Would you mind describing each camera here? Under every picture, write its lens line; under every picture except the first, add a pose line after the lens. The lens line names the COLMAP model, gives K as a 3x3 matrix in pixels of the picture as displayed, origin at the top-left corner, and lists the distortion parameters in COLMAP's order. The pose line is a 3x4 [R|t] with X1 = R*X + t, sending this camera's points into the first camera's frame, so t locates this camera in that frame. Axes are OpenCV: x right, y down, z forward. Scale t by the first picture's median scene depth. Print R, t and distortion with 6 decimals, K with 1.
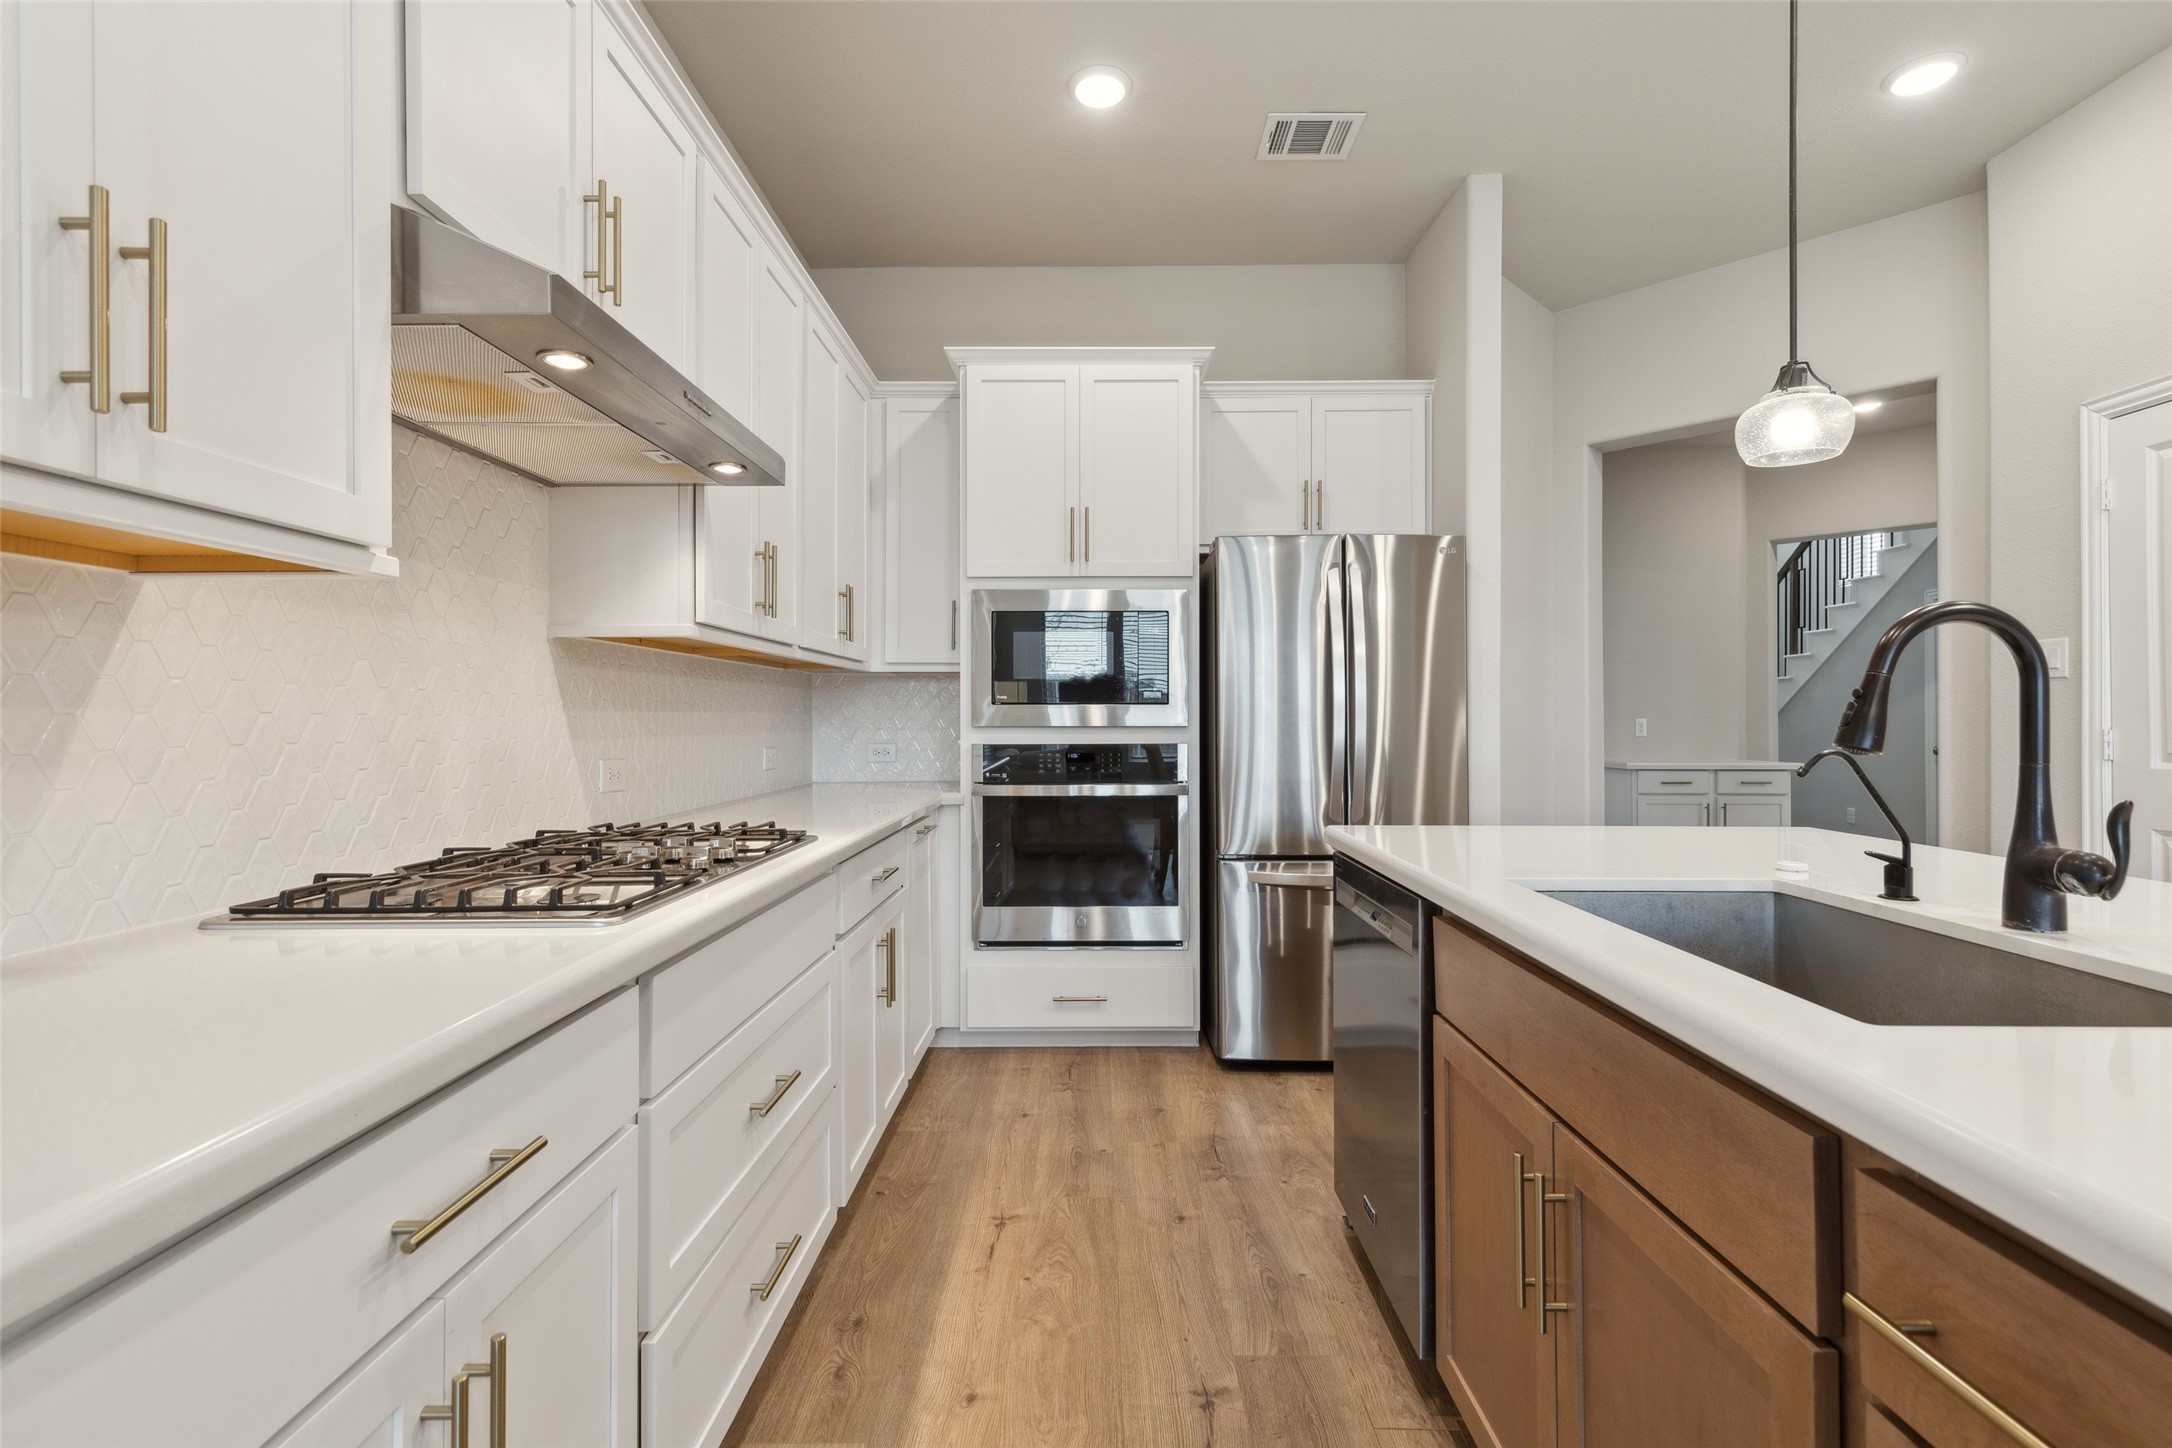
lens RADIAL K [[988.8, 0, 1099.6], [0, 988.8, 721.6], [0, 0, 1]] dist [-0.000907, 0.000011]
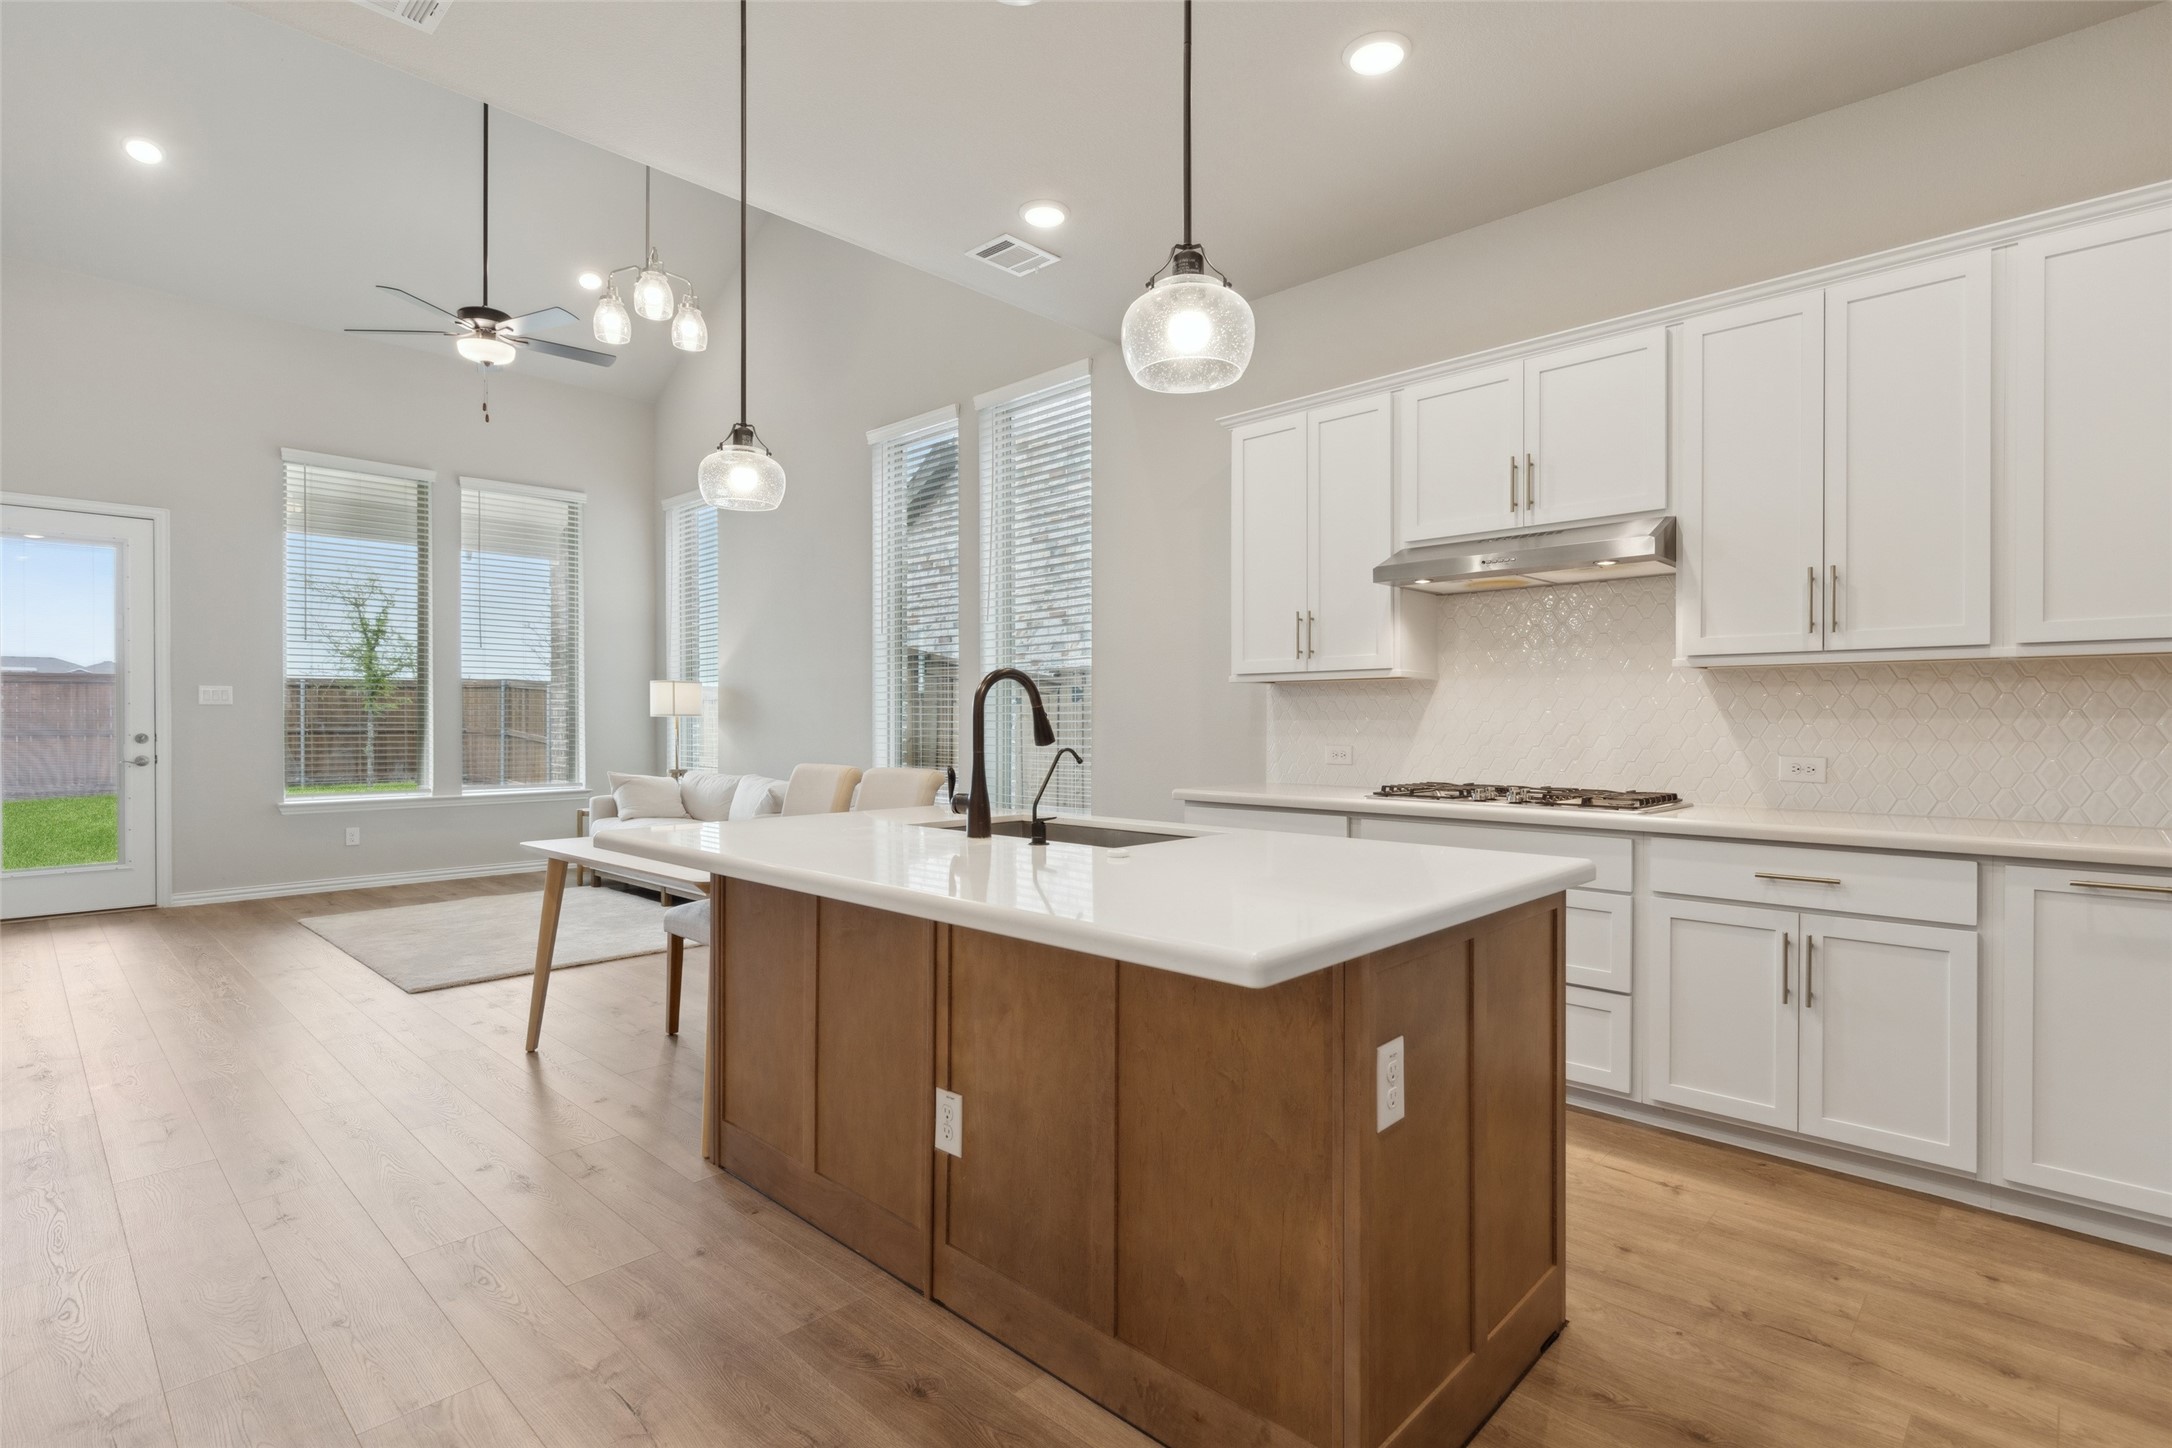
lens RADIAL K [[1038.3, 0, 1084.6], [0, 1038.3, 722.9], [0, 0, 1]] dist [-0.001956, 0.000787]
pose [[-0.688027, 0.009555, -0.725622, 1.067173], [0.002886, 0.999941, 0.010430, -0.020744], [0.725679, 0.005082, -0.688014, 1.192680]]
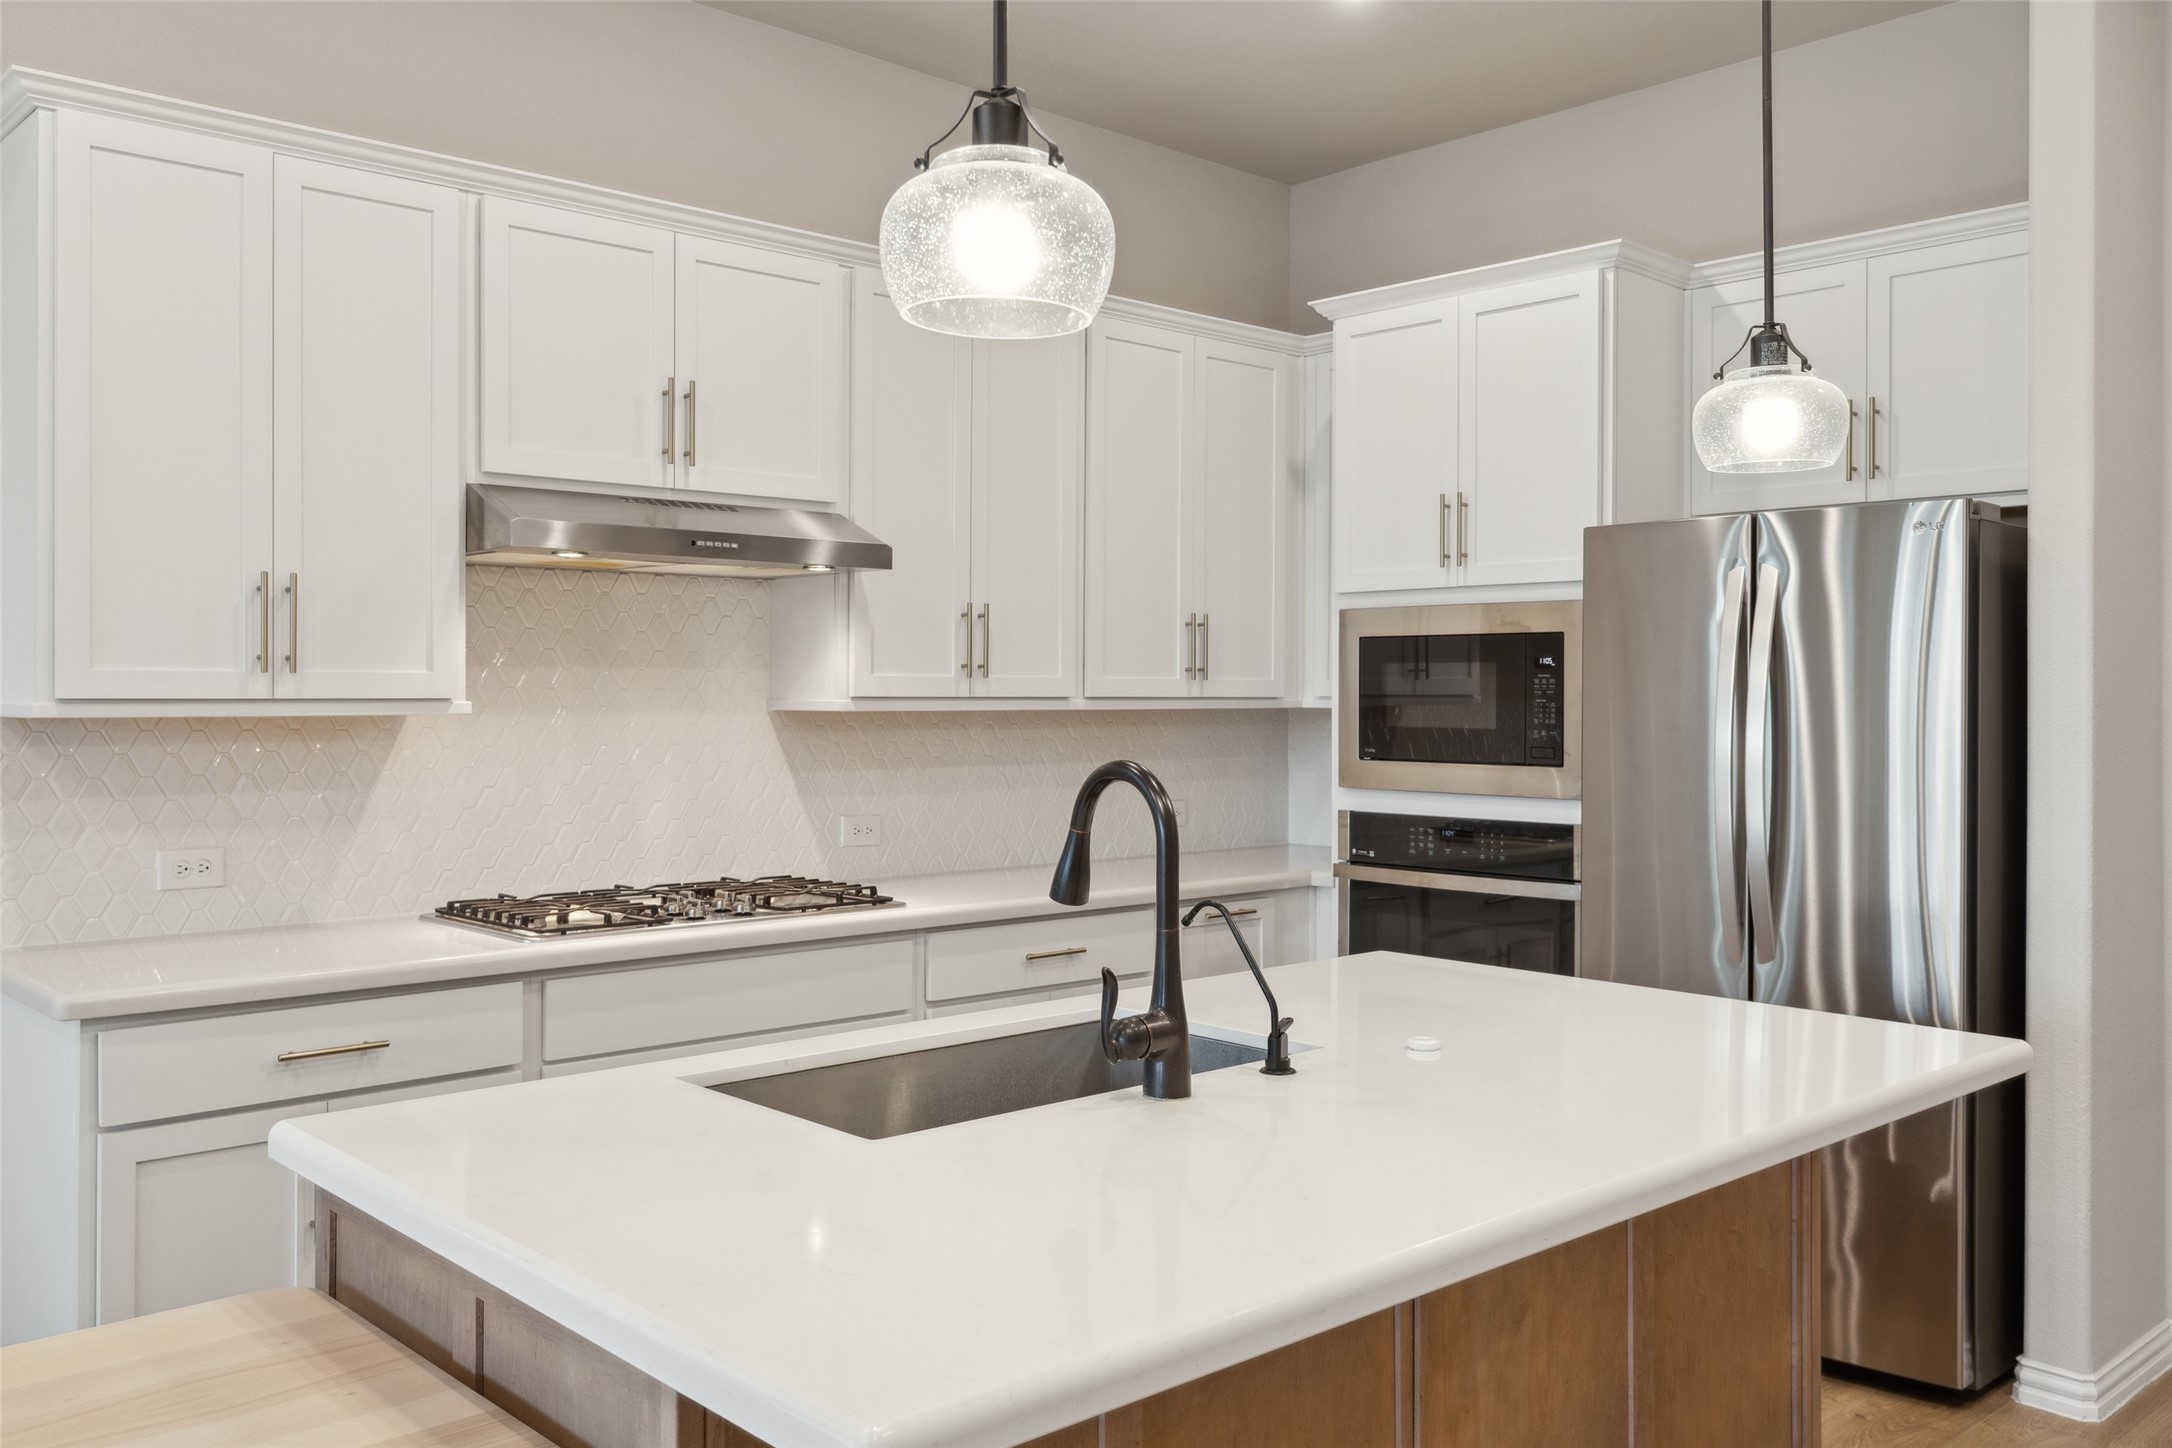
lens RADIAL K [[1762.4, 0, 1083.0], [0, 1762.4, 705.3], [0, 0, 1]] dist [0.008121, 0.000550]
pose [[0.676712, 0.010497, -0.736173, 1.022234], [-0.007885, 0.999944, 0.007010, -0.091841], [0.736205, 0.001061, 0.676758, -0.106019]]
